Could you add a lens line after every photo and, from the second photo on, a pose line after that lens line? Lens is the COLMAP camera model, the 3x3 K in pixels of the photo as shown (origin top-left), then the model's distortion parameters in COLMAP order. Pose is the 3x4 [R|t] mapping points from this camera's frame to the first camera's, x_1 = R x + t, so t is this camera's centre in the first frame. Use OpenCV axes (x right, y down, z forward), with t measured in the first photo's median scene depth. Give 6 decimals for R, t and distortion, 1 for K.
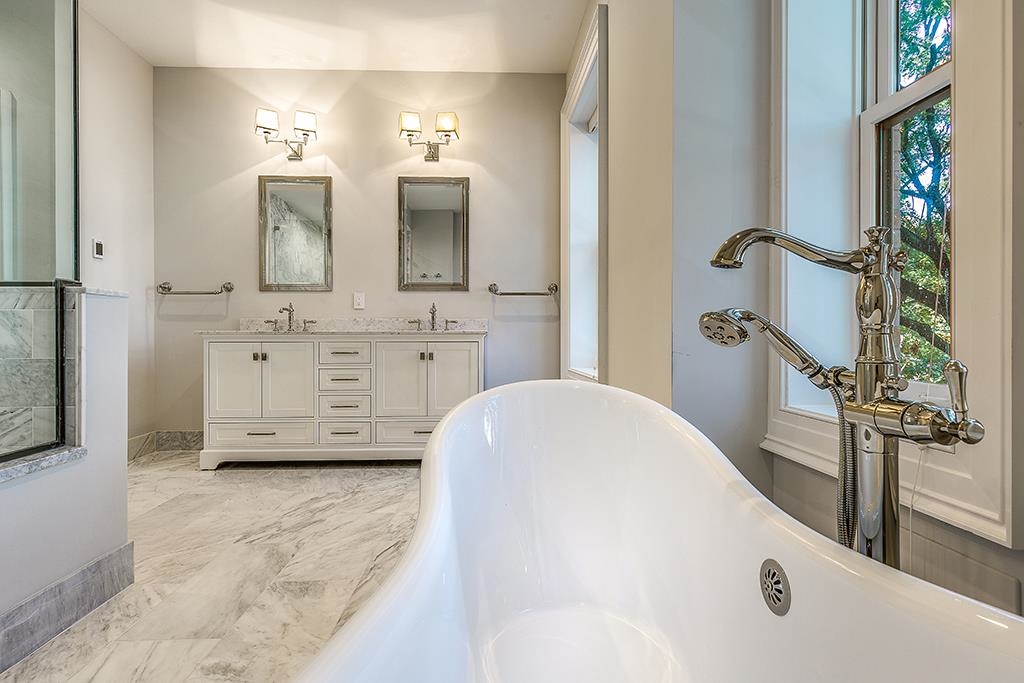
lens RADIAL K [[449.8, 0, 509.7], [0, 449.8, 334.7], [0, 0, 1]] dist [-0.000290, -0.000417]
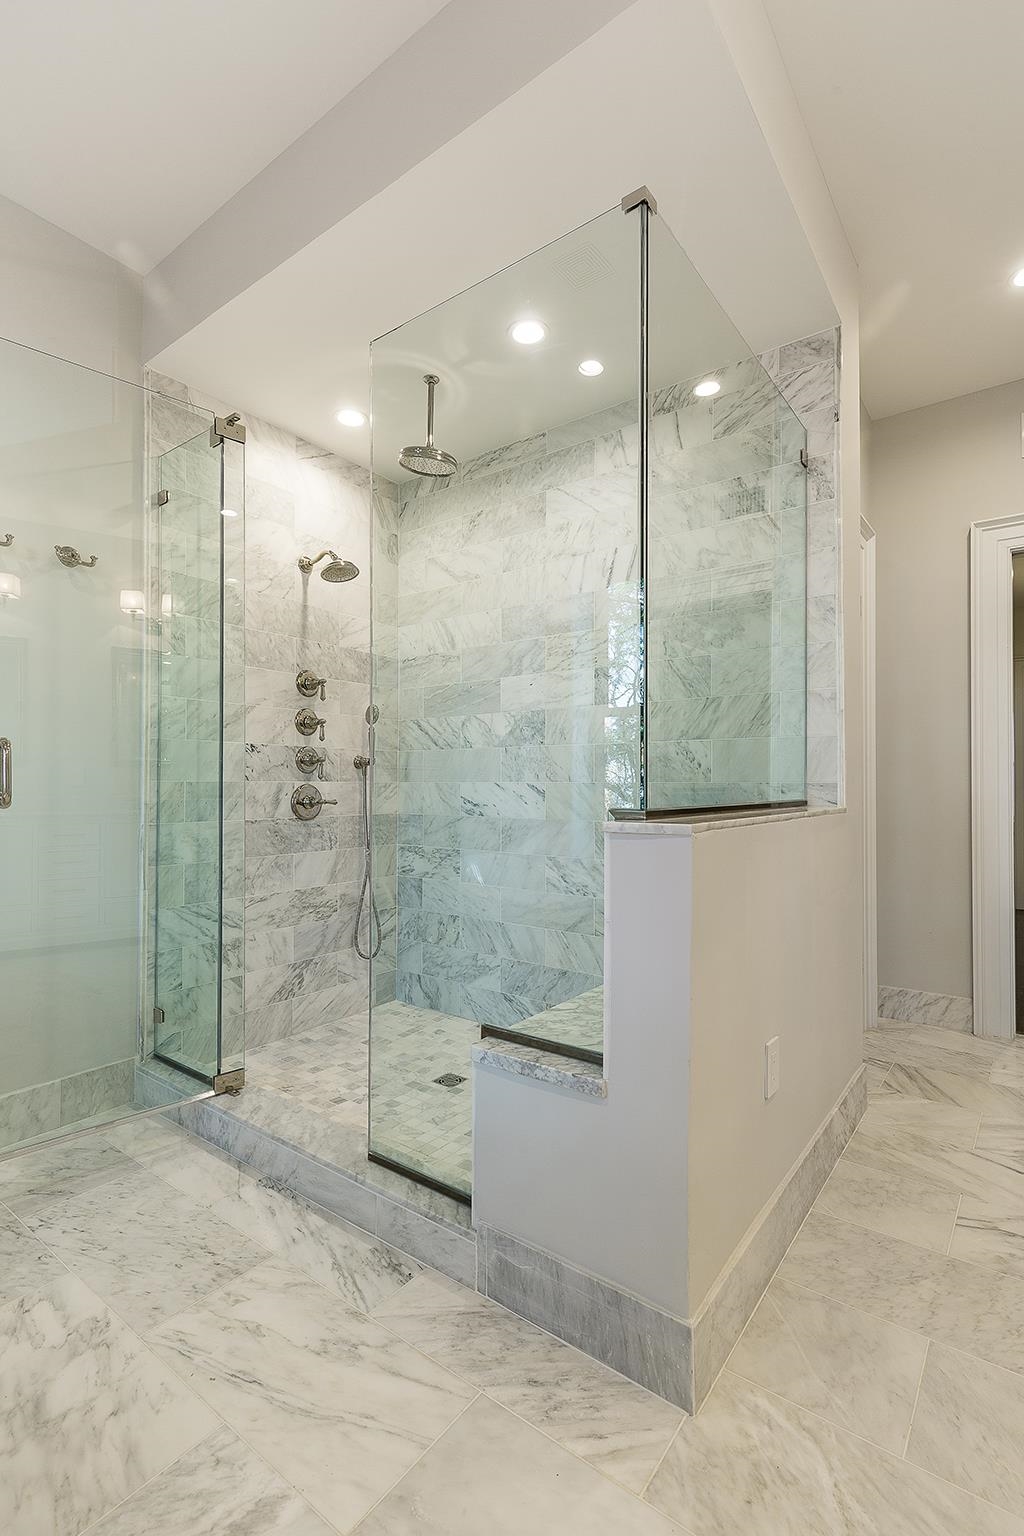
lens RADIAL K [[696.3, 0, 516.1], [0, 696.3, 774.1], [0, 0, 1]] dist [0.000659, 0.000377]
pose [[-0.631032, -0.007981, -0.775716, -0.145135], [-0.002150, 0.999961, -0.008539, -0.168656], [0.775754, -0.003721, -0.631025, 1.604736]]
